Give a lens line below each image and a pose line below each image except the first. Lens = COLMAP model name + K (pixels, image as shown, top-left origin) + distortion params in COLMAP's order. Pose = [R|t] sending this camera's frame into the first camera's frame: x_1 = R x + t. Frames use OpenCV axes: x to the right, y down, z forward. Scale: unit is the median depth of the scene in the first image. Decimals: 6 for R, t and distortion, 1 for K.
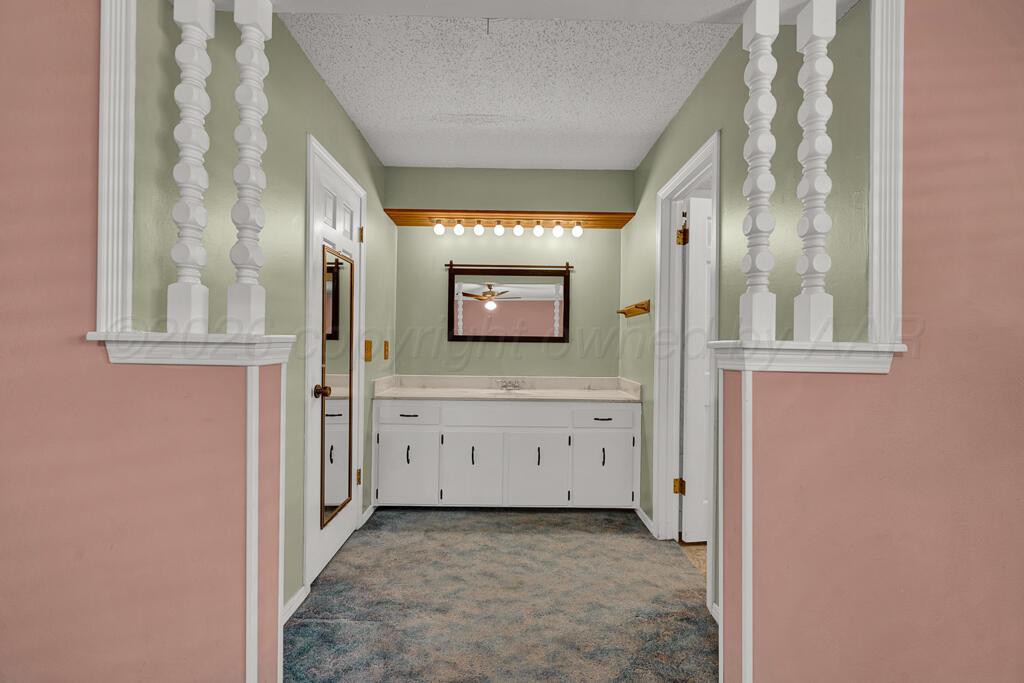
lens RADIAL K [[410.7, 0, 512.0], [0, 410.7, 341.5], [0, 0, 1]] dist [0.000568, 0.000068]
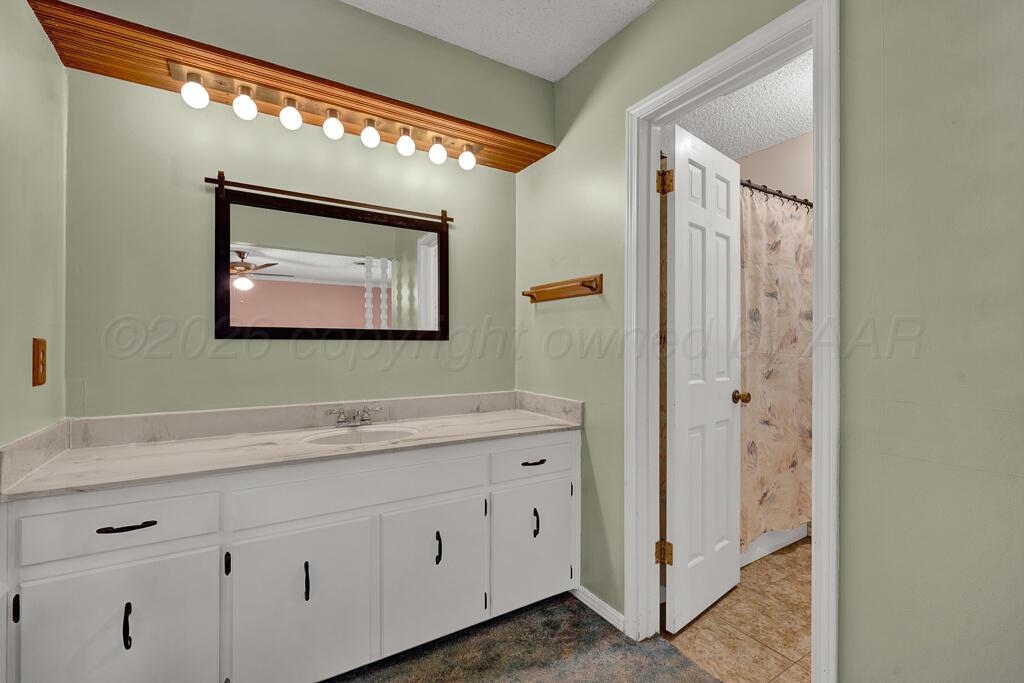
lens RADIAL K [[446.5, 0, 512.0], [0, 446.5, 341.5], [0, 0, 1]] dist [0.000752, -0.000049]
pose [[0.852740, -0.008886, 0.522261, -0.149884], [0.004663, 0.999945, 0.009399, -0.000617], [-0.522316, -0.005579, 0.852734, 0.418037]]
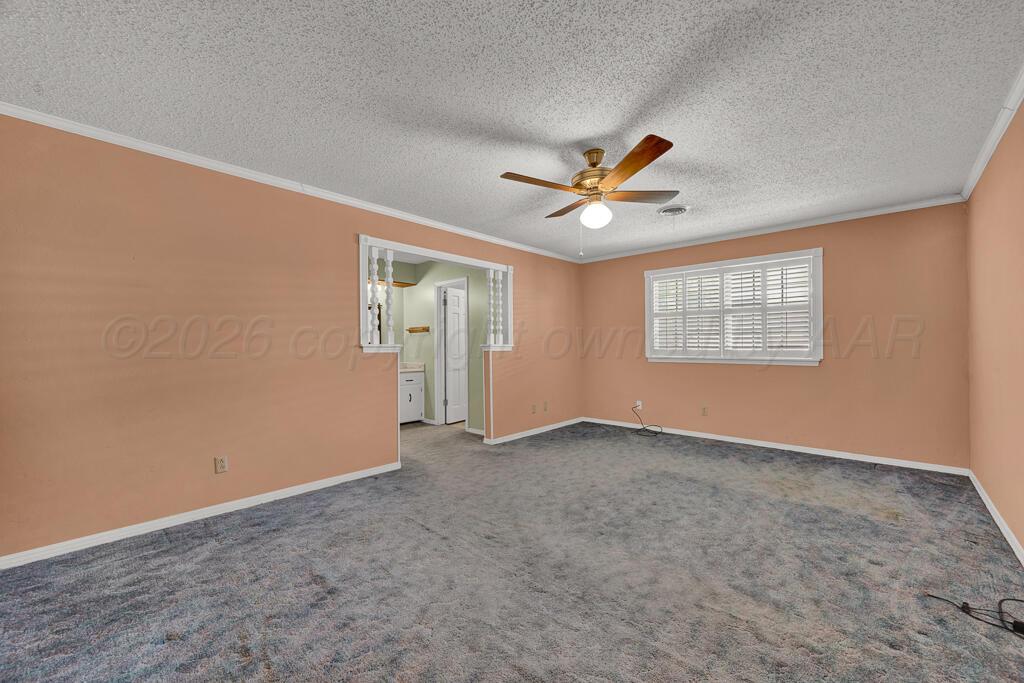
lens RADIAL K [[404.1, 0, 511.0], [0, 404.1, 344.7], [0, 0, 1]] dist [0.000247, -0.000009]
pose [[0.685599, -0.016467, 0.727794, -0.909820], [0.011777, 0.999864, 0.011529, -0.017333], [-0.727885, 0.000667, 0.685699, -0.807911]]
